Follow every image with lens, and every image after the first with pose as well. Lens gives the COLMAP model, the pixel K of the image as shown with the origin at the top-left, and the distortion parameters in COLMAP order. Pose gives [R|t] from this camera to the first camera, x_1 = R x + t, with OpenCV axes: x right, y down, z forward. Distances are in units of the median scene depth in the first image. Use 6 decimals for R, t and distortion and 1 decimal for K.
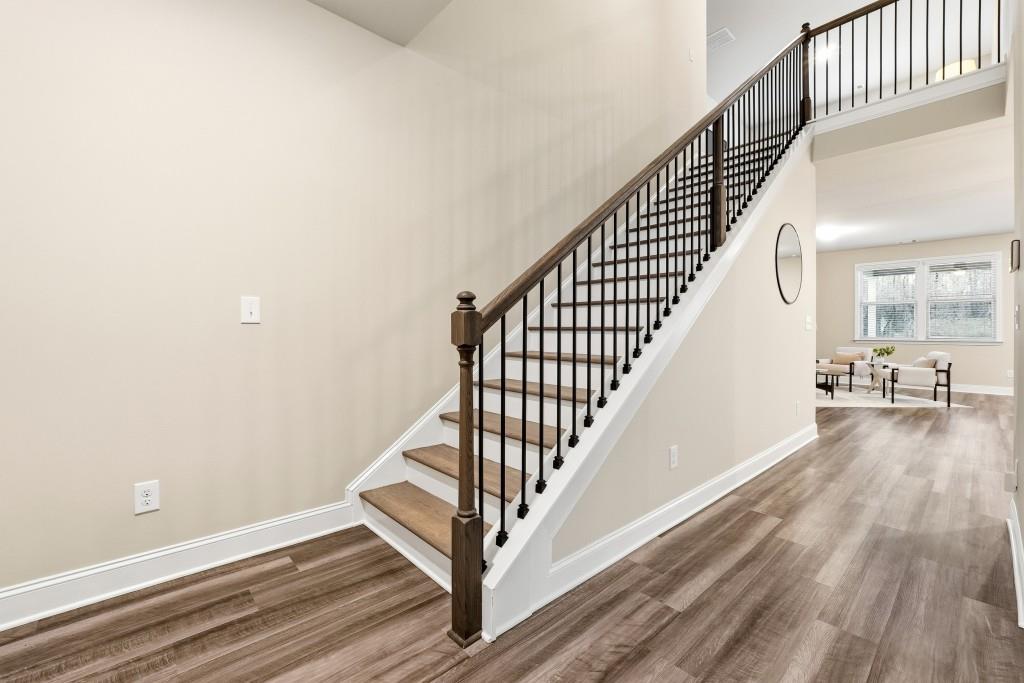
lens RADIAL K [[435.1, 0, 511.4], [0, 435.1, 326.7], [0, 0, 1]] dist [-0.012101, 0.003574]
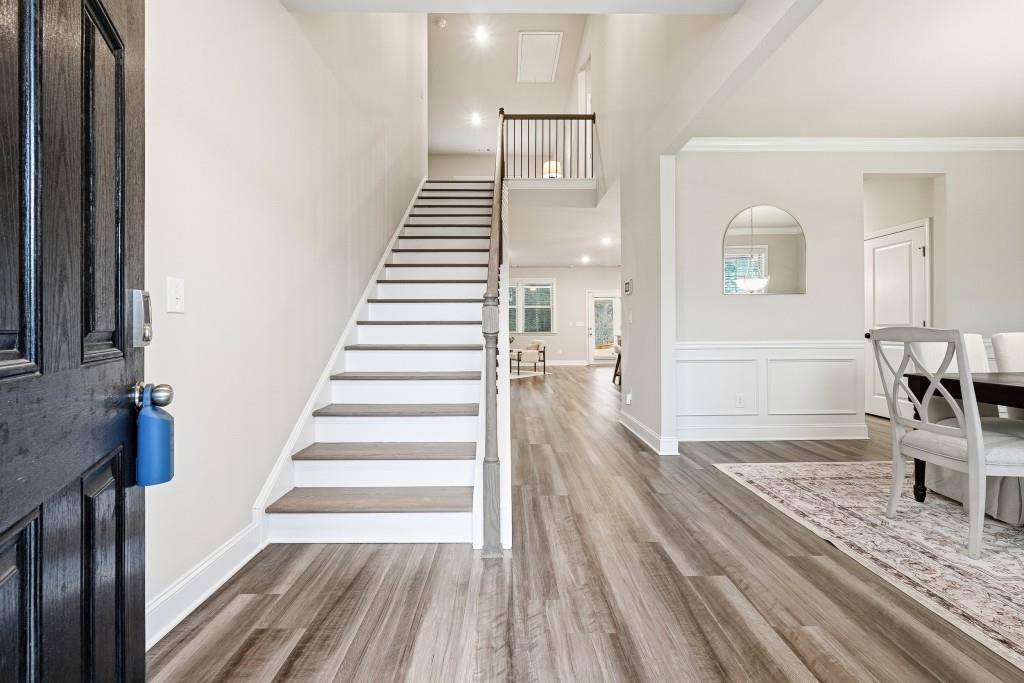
lens RADIAL K [[435.1, 0, 507.6], [0, 435.1, 332.5], [0, 0, 1]] dist [-0.012101, 0.003574]
pose [[0.670450, -0.016430, 0.741773, -0.695764], [0.008338, 0.999858, 0.014611, 0.018149], [-0.741908, -0.003611, 0.670492, 0.058060]]
